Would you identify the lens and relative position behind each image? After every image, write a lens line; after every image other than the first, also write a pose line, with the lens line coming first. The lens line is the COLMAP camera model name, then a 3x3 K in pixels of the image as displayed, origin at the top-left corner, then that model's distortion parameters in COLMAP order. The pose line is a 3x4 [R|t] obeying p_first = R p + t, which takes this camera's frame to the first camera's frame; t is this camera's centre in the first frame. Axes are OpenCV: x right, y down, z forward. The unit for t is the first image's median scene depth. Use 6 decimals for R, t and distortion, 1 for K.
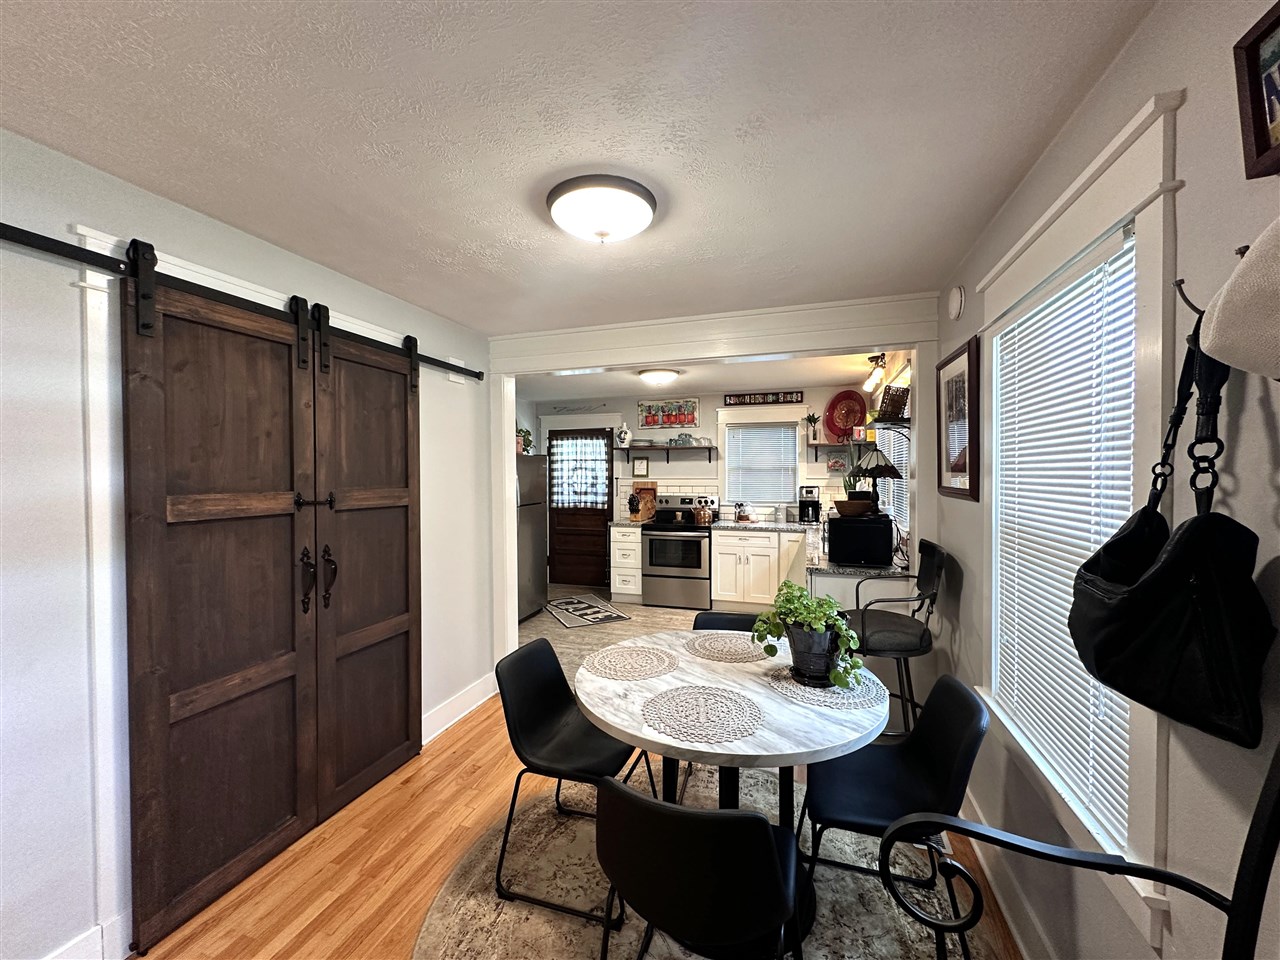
lens RADIAL K [[508.5, 0, 641.0], [0, 508.5, 480.0], [0, 0, 1]] dist [-0.001347, 0.000682]
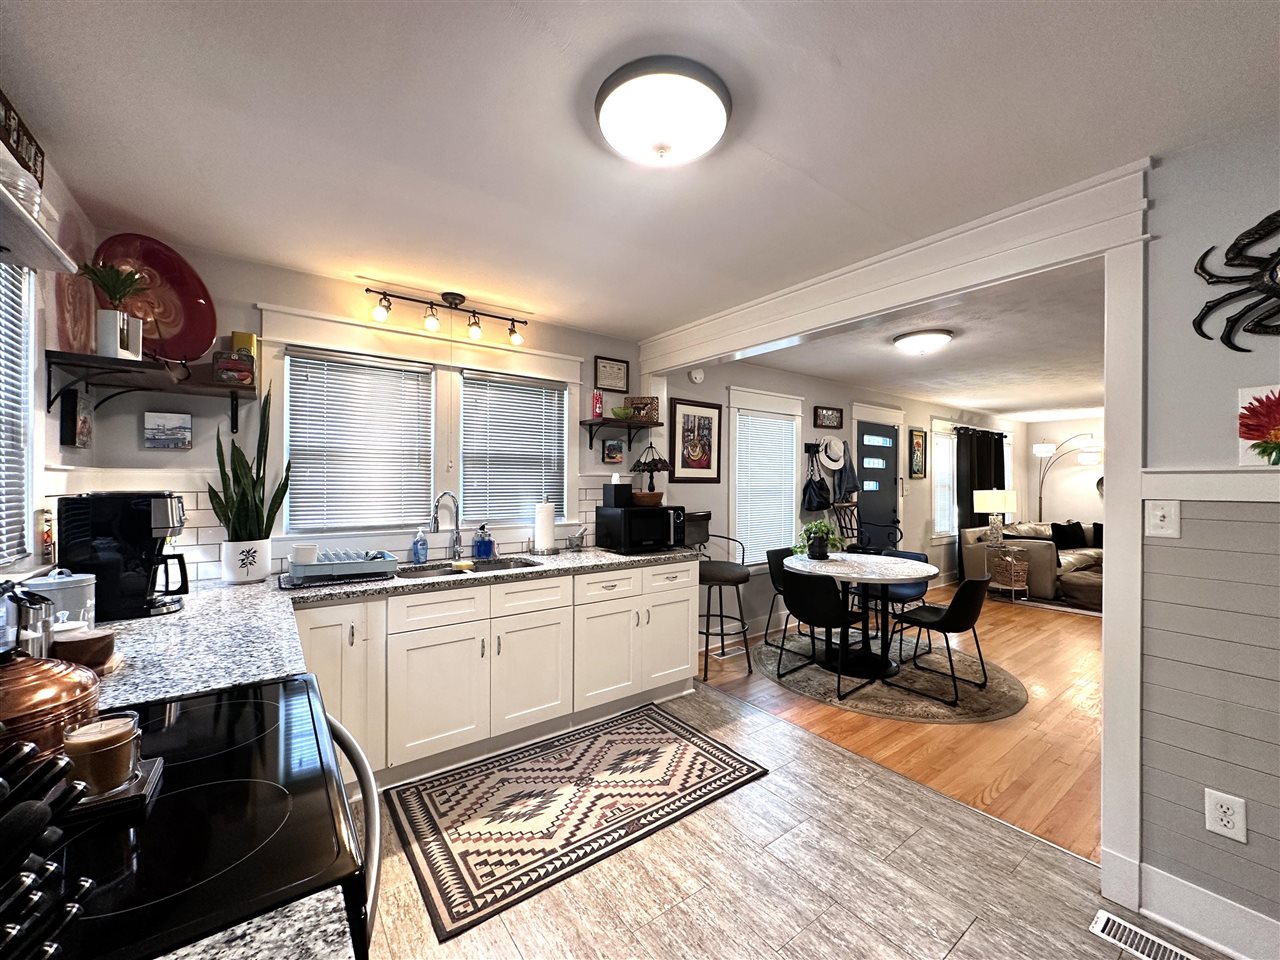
lens RADIAL K [[508.5, 0, 644.6], [0, 508.5, 476.0], [0, 0, 1]] dist [-0.001347, 0.000682]
pose [[-0.815959, 0.006897, 0.578068, -0.122527], [0.008016, 0.999968, -0.000617, 0.005088], [-0.578054, 0.004130, -0.815988, 1.167452]]
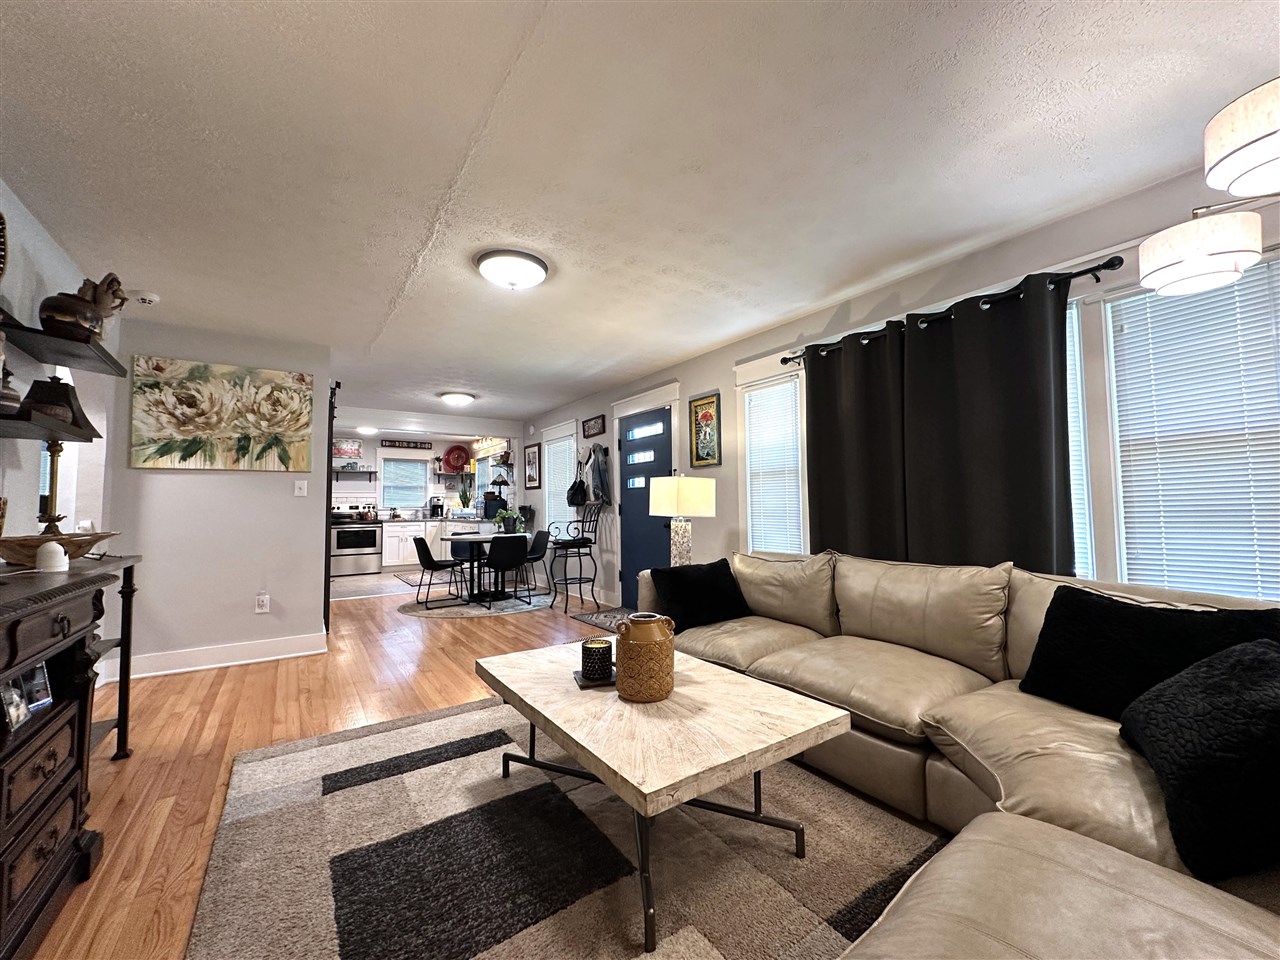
lens RADIAL K [[508.5, 0, 638.9], [0, 508.5, 480.6], [0, 0, 1]] dist [-0.001347, 0.000682]
pose [[0.609832, 0.038905, 0.791575, -0.699666], [0.021288, 0.997630, -0.065433, 0.094028], [-0.792245, 0.056754, 0.607558, -0.688861]]
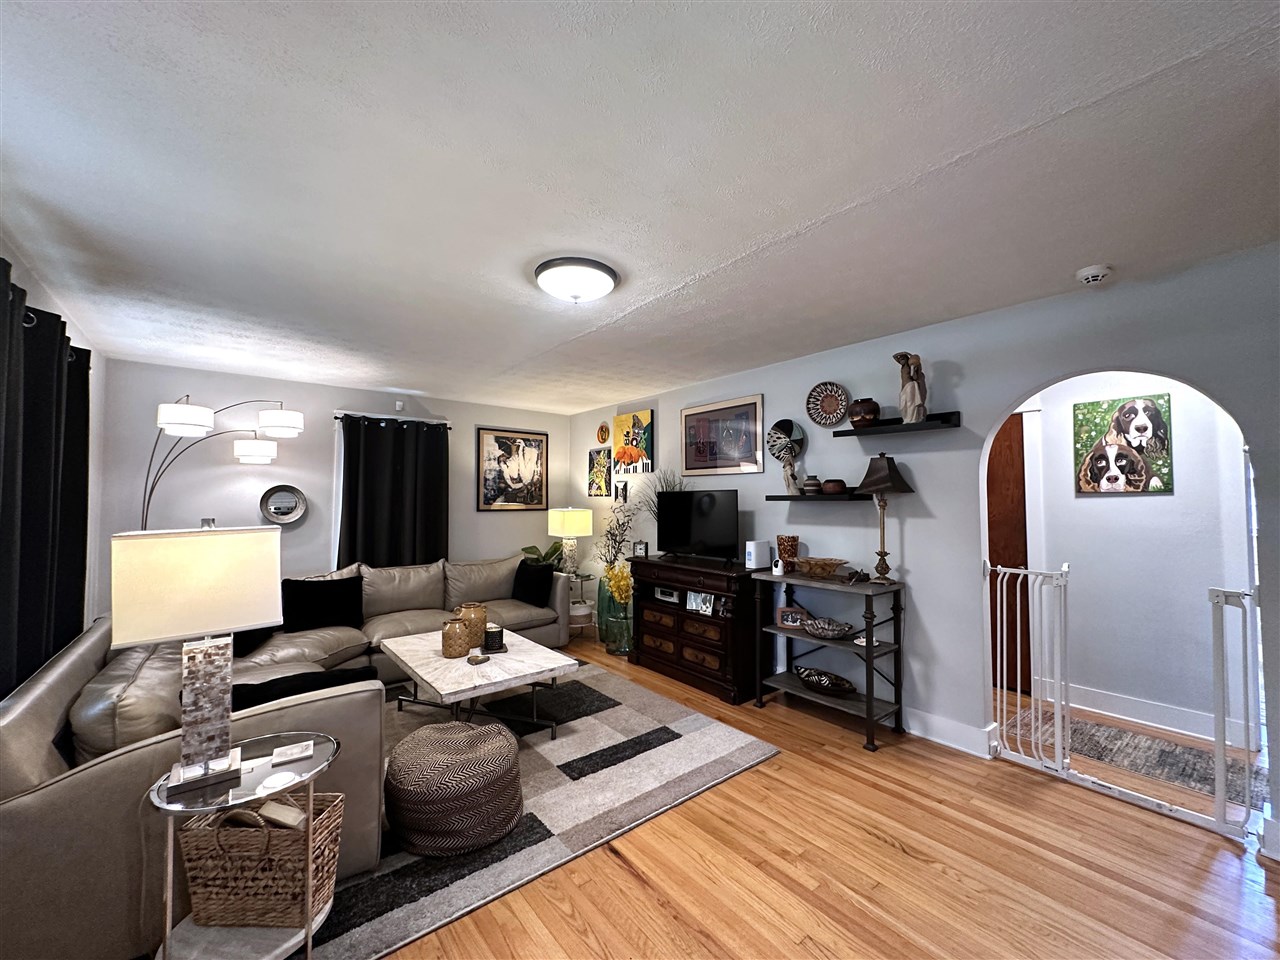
lens RADIAL K [[508.5, 0, 637.9], [0, 508.5, 481.0], [0, 0, 1]] dist [-0.001347, 0.000682]
pose [[-0.546024, -0.034533, -0.837058, 0.004949], [-0.014456, 0.999390, -0.031800, 0.024159], [0.837645, -0.005263, -0.546190, 0.049163]]
